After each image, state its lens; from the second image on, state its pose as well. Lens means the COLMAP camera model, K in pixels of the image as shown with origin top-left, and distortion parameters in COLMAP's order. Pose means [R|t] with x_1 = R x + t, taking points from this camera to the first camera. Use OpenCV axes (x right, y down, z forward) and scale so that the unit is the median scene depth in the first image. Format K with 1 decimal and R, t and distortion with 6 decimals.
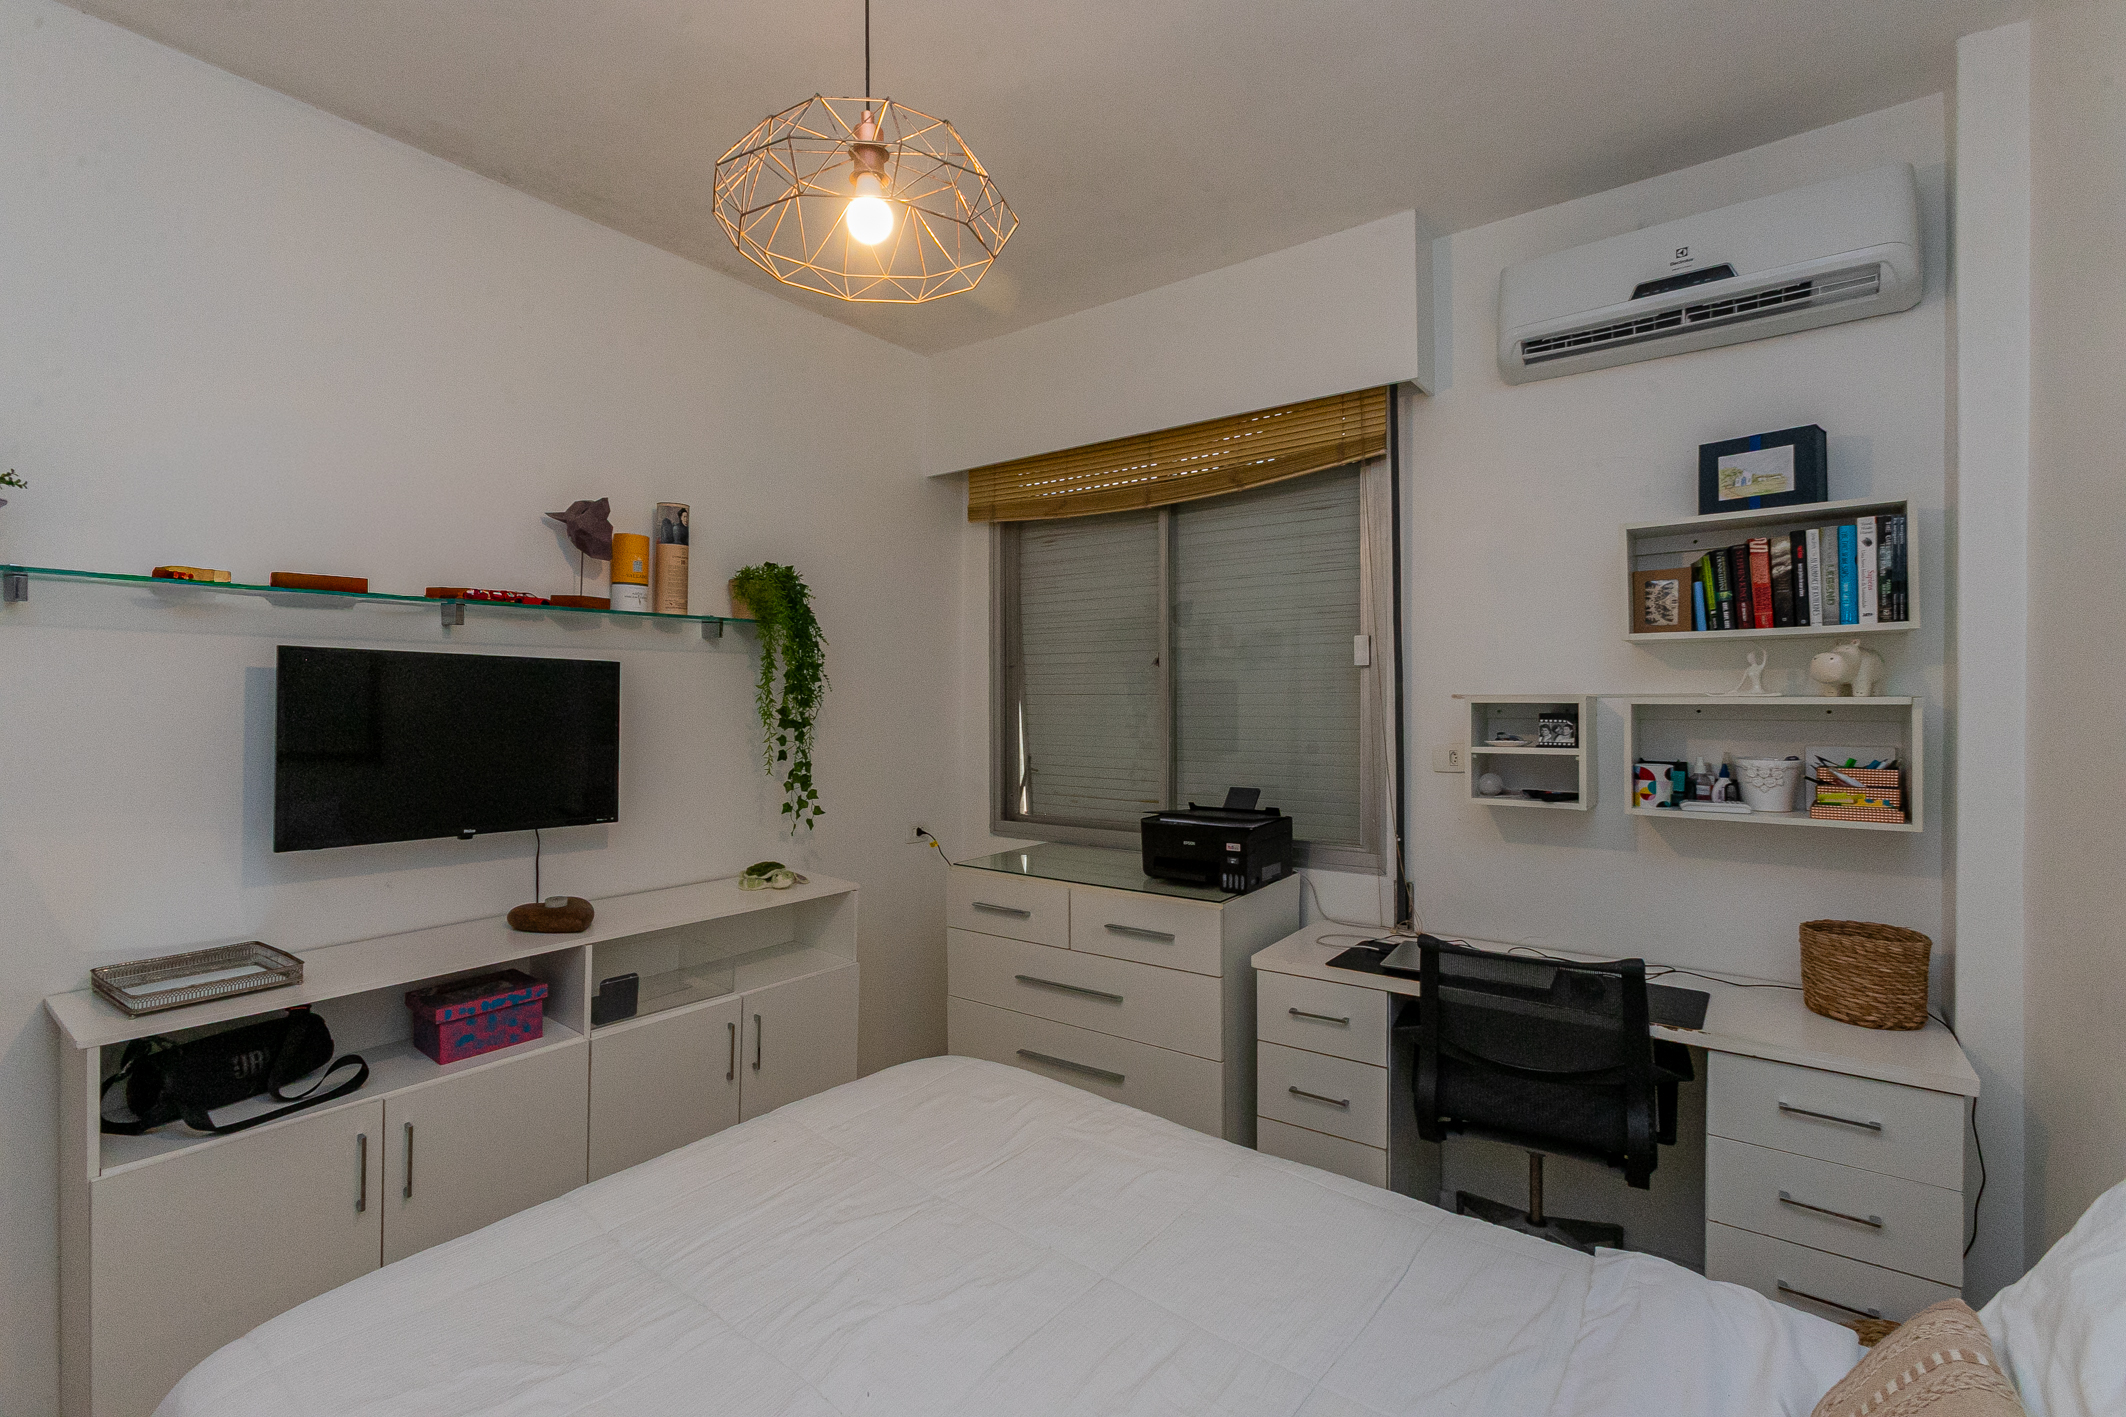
lens RADIAL K [[981.3, 0, 1034.2], [0, 981.3, 706.4], [0, 0, 1]] dist [-0.024654, 0.019714]
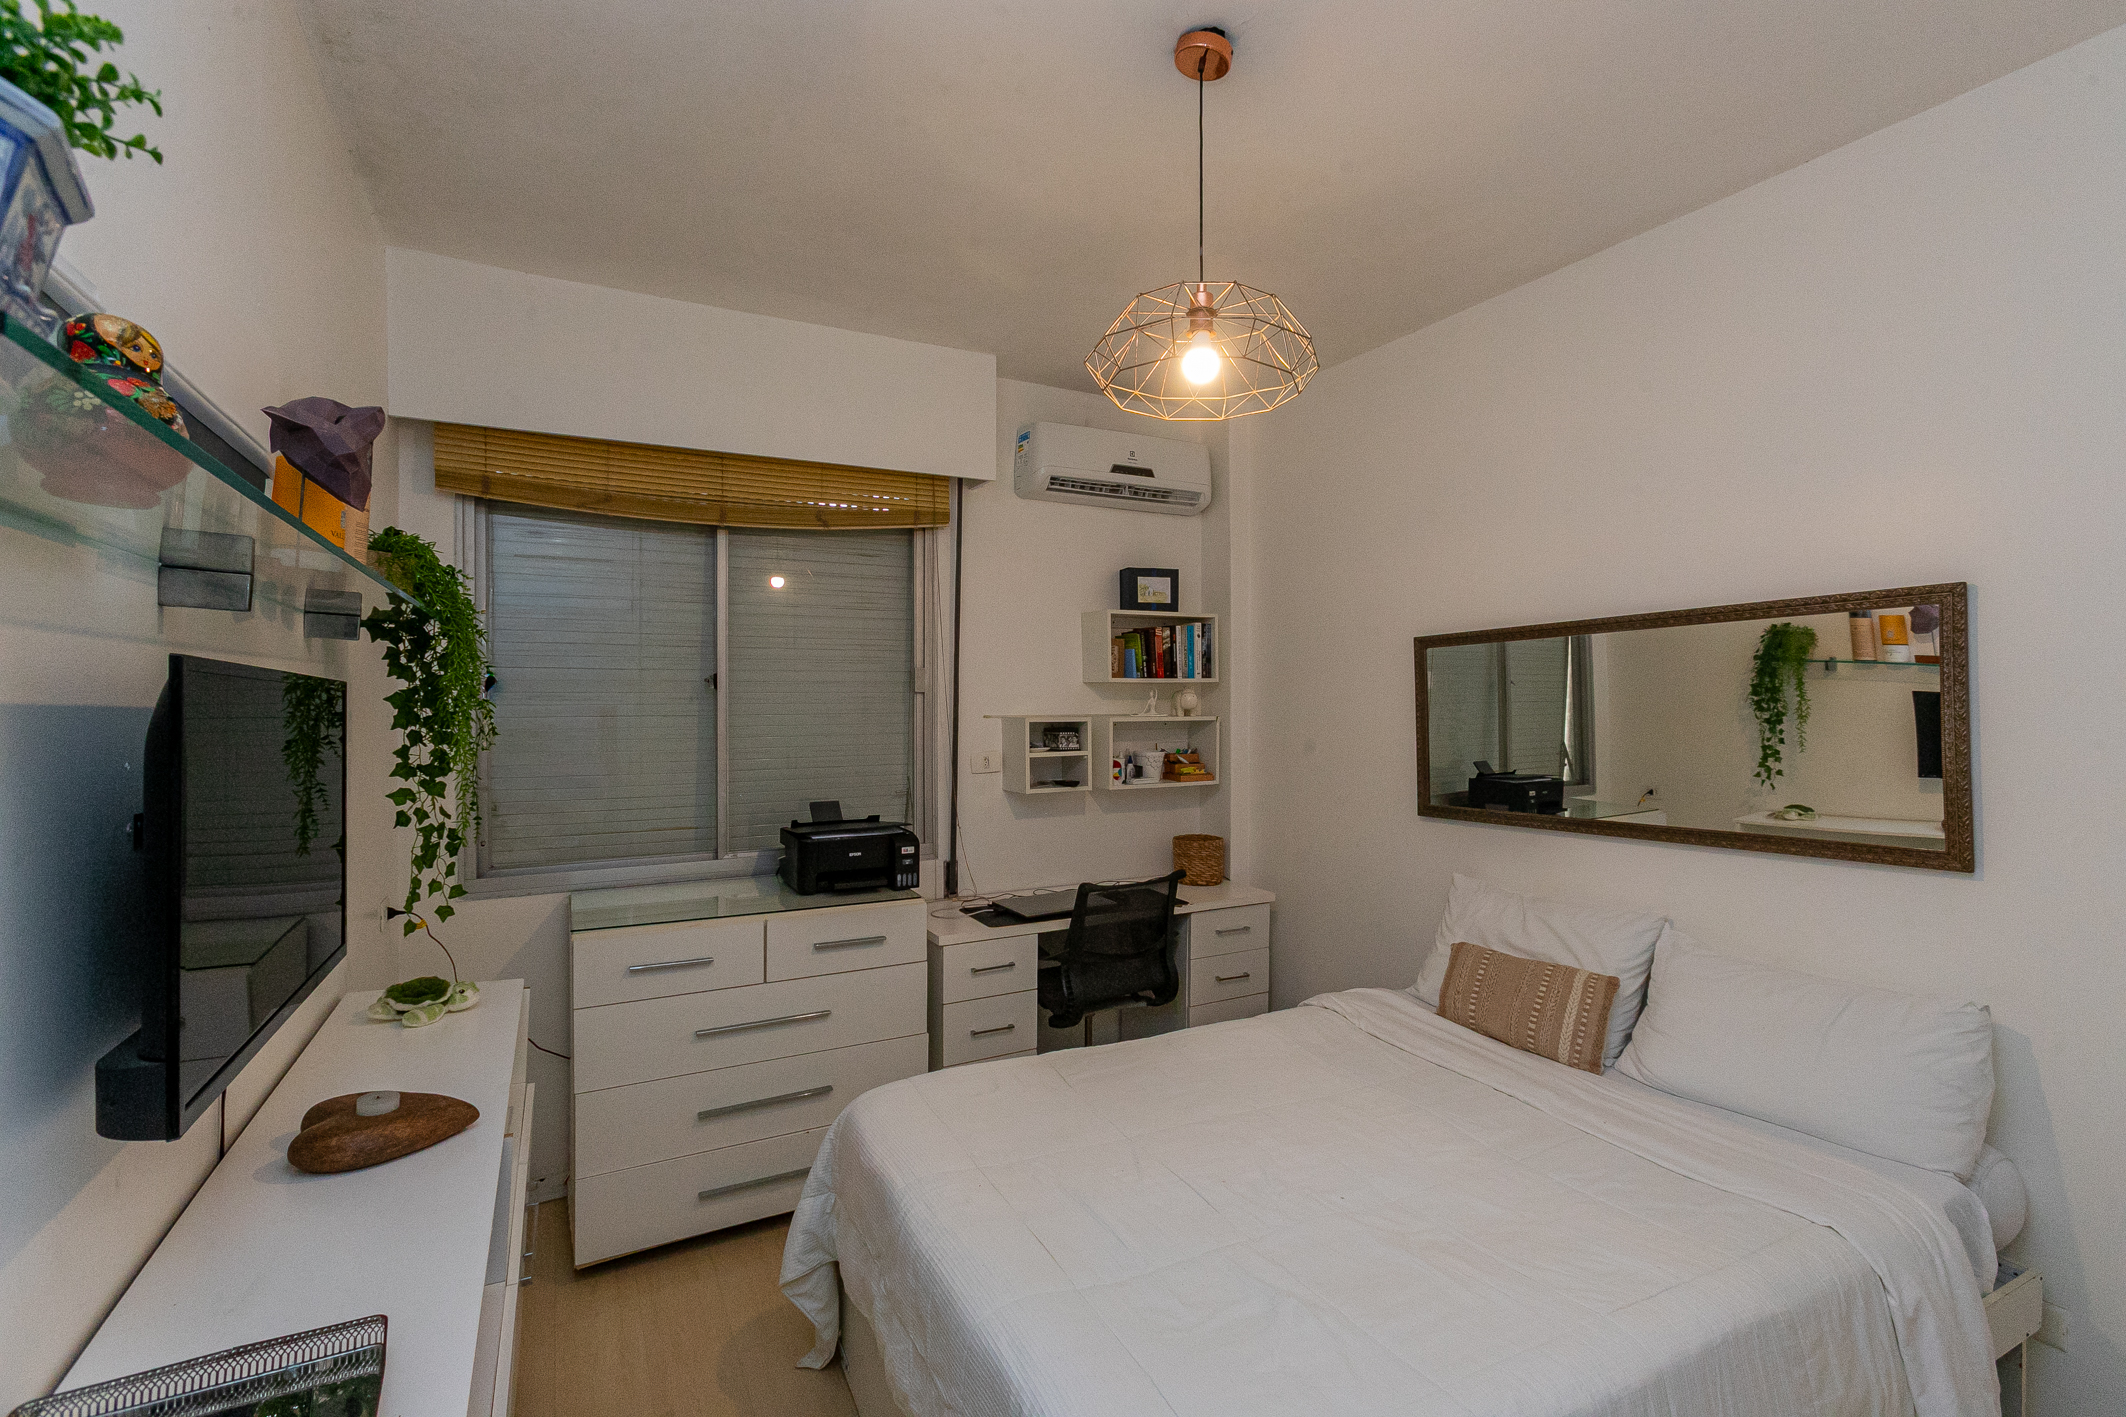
lens RADIAL K [[981.3, 0, 1034.2], [0, 981.3, 706.4], [0, 0, 1]] dist [-0.024654, 0.019714]
pose [[0.401167, -0.006052, 0.915985, -0.962074], [0.006620, 0.999971, 0.003708, -0.035732], [-0.915981, 0.004576, 0.401195, 0.477268]]
